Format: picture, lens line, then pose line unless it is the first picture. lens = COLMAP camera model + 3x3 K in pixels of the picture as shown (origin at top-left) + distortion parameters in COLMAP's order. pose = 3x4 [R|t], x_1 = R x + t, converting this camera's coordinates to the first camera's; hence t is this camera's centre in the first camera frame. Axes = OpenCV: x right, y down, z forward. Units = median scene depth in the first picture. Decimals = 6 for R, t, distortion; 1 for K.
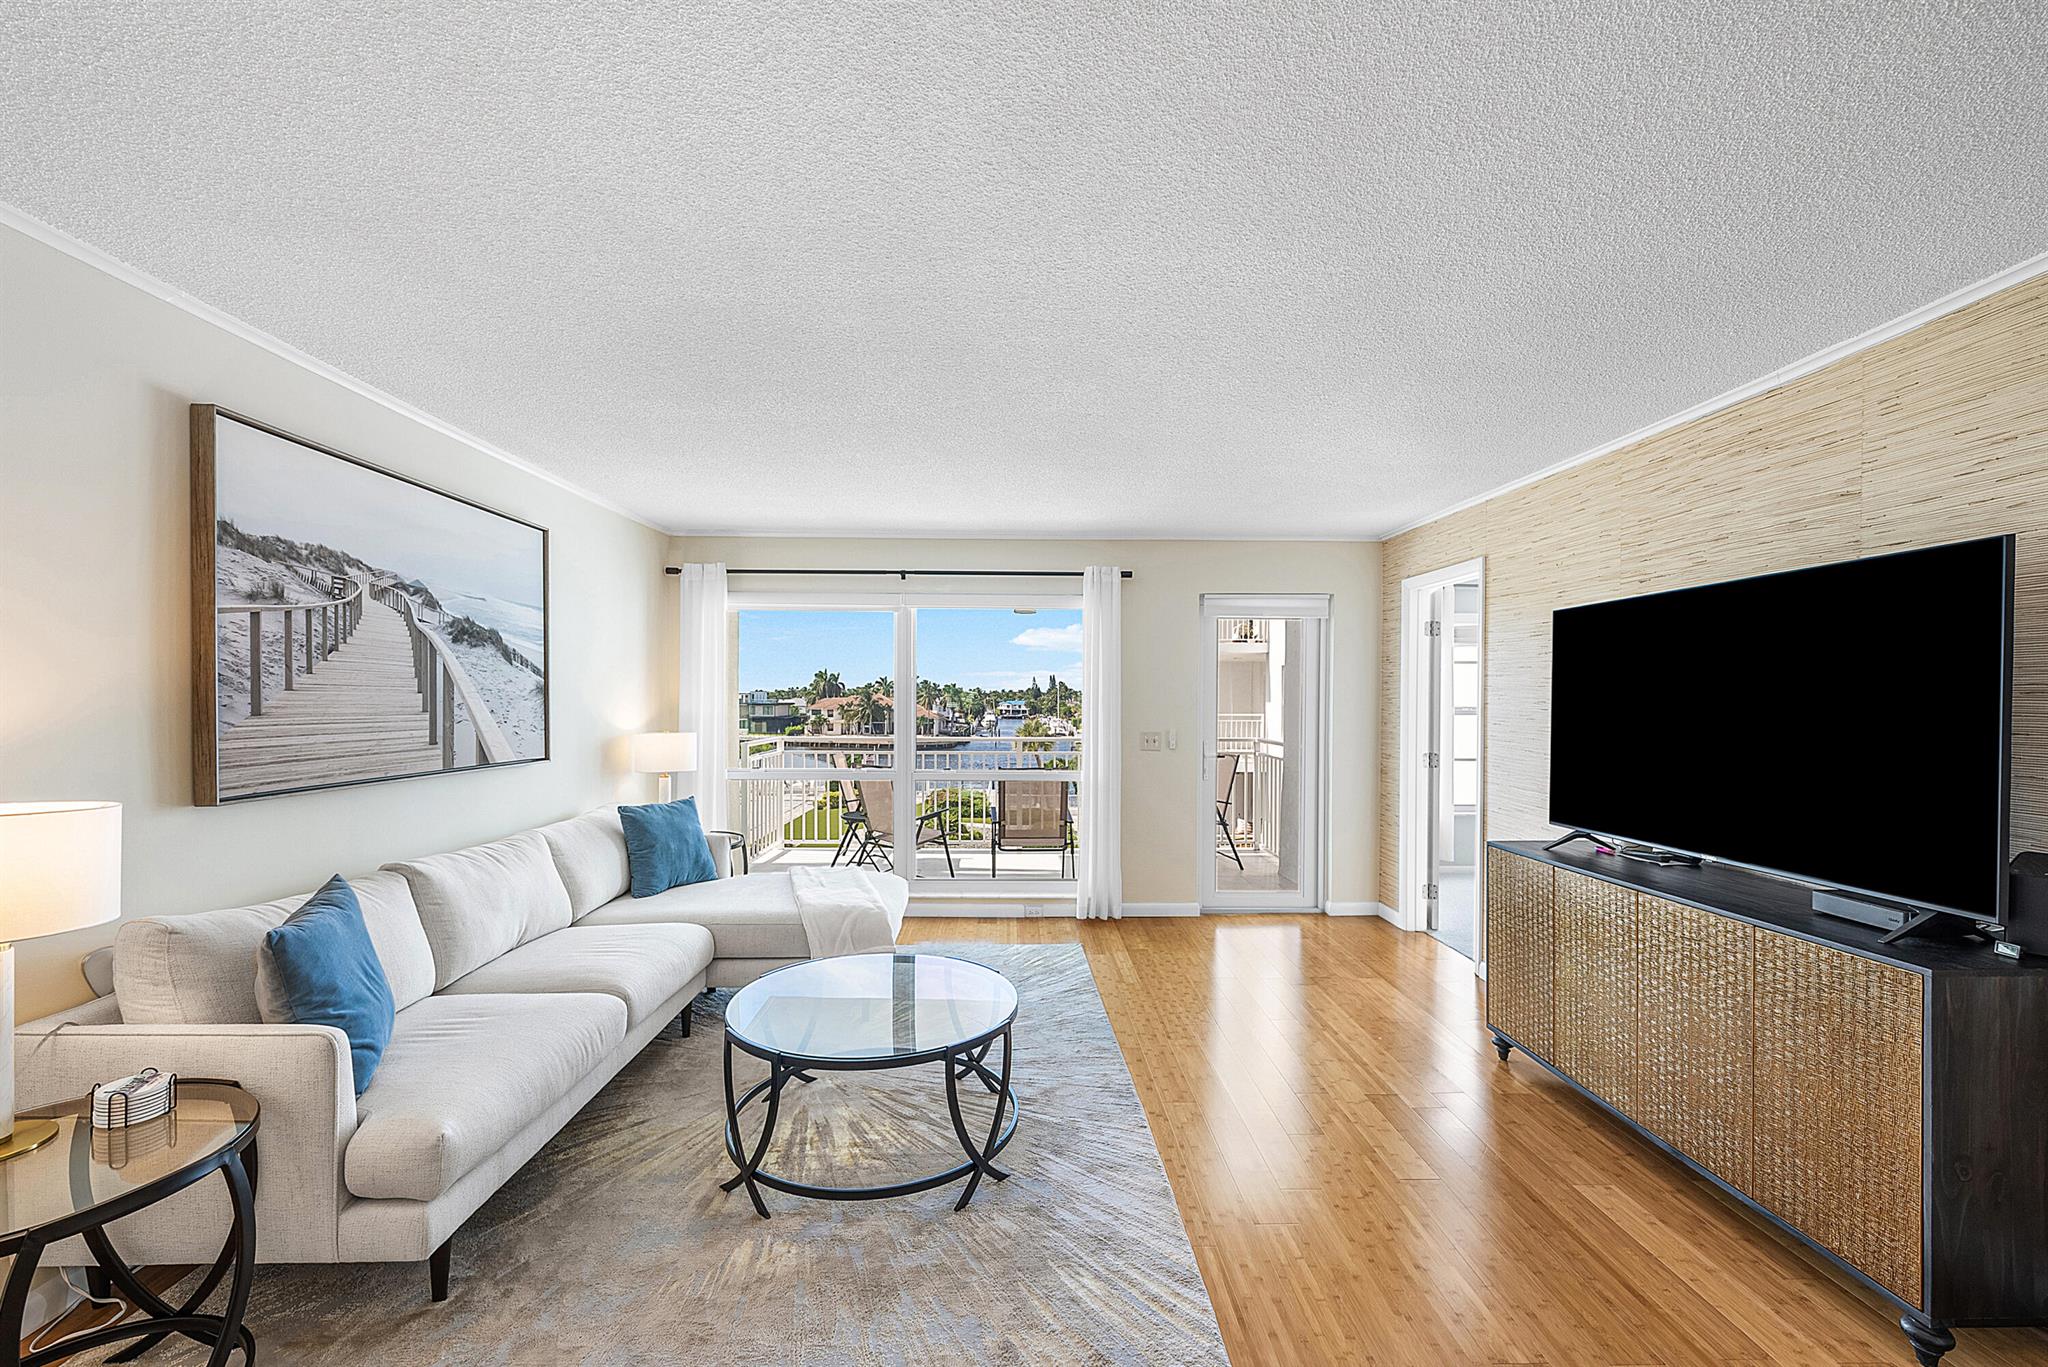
lens RADIAL K [[798.0, 0, 1032.0], [0, 798.0, 718.9], [0, 0, 1]] dist [-0.001051, -0.000168]
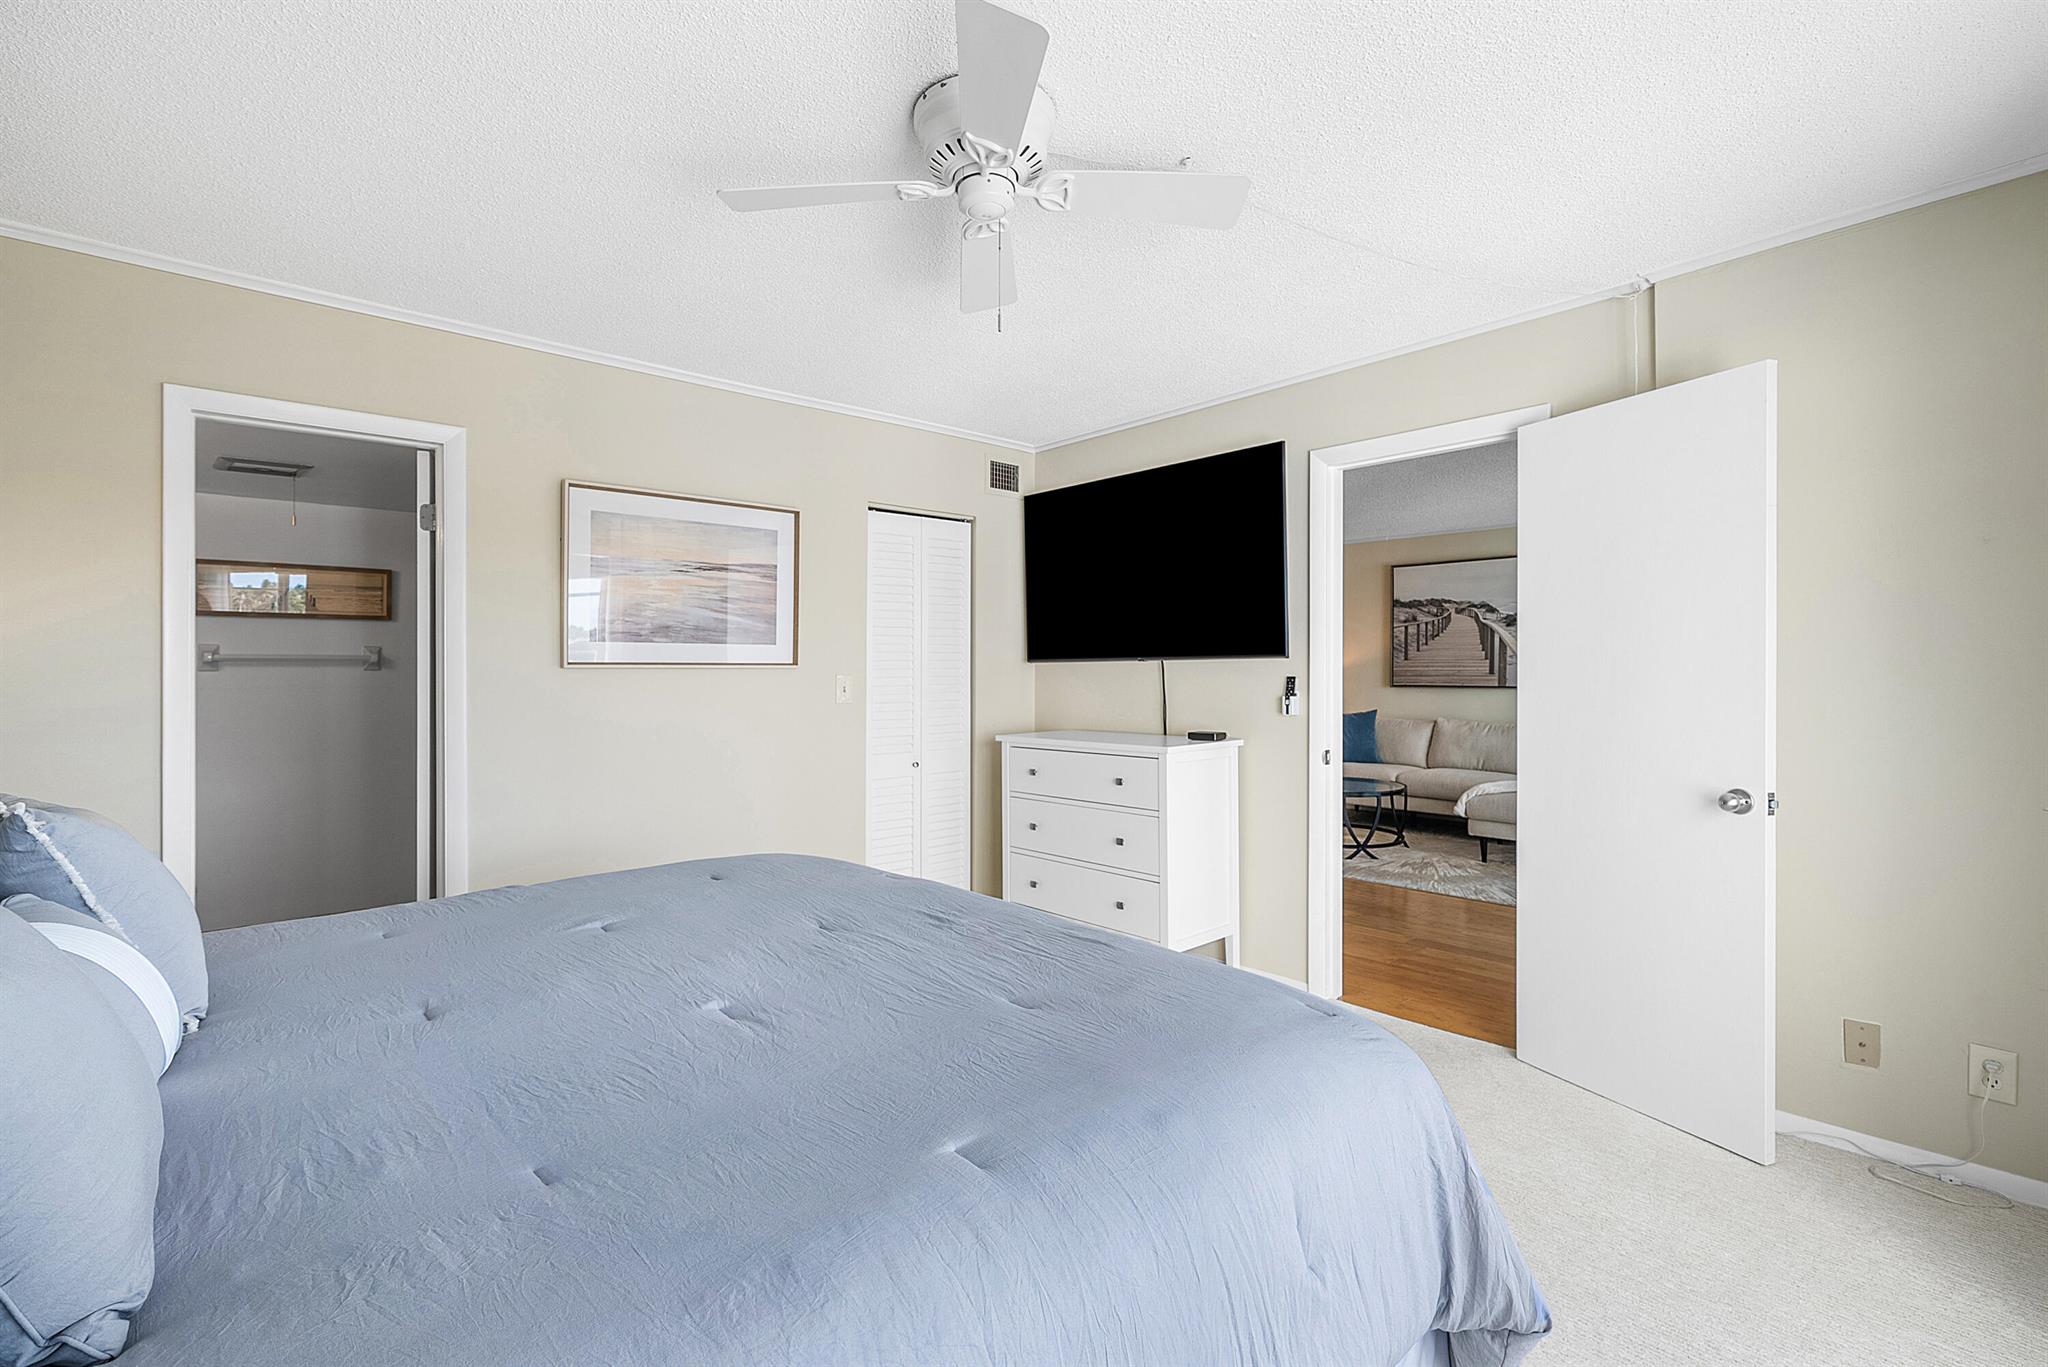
lens RADIAL K [[916.6, 0, 1016.4], [0, 916.6, 665.7], [0, 0, 1]] dist [0.029028, 0.000140]
pose [[-0.751077, -0.002616, -0.660209, 2.008480], [-0.015810, 0.999777, 0.014025, -0.006608], [0.660025, 0.020972, -0.750951, 2.149678]]
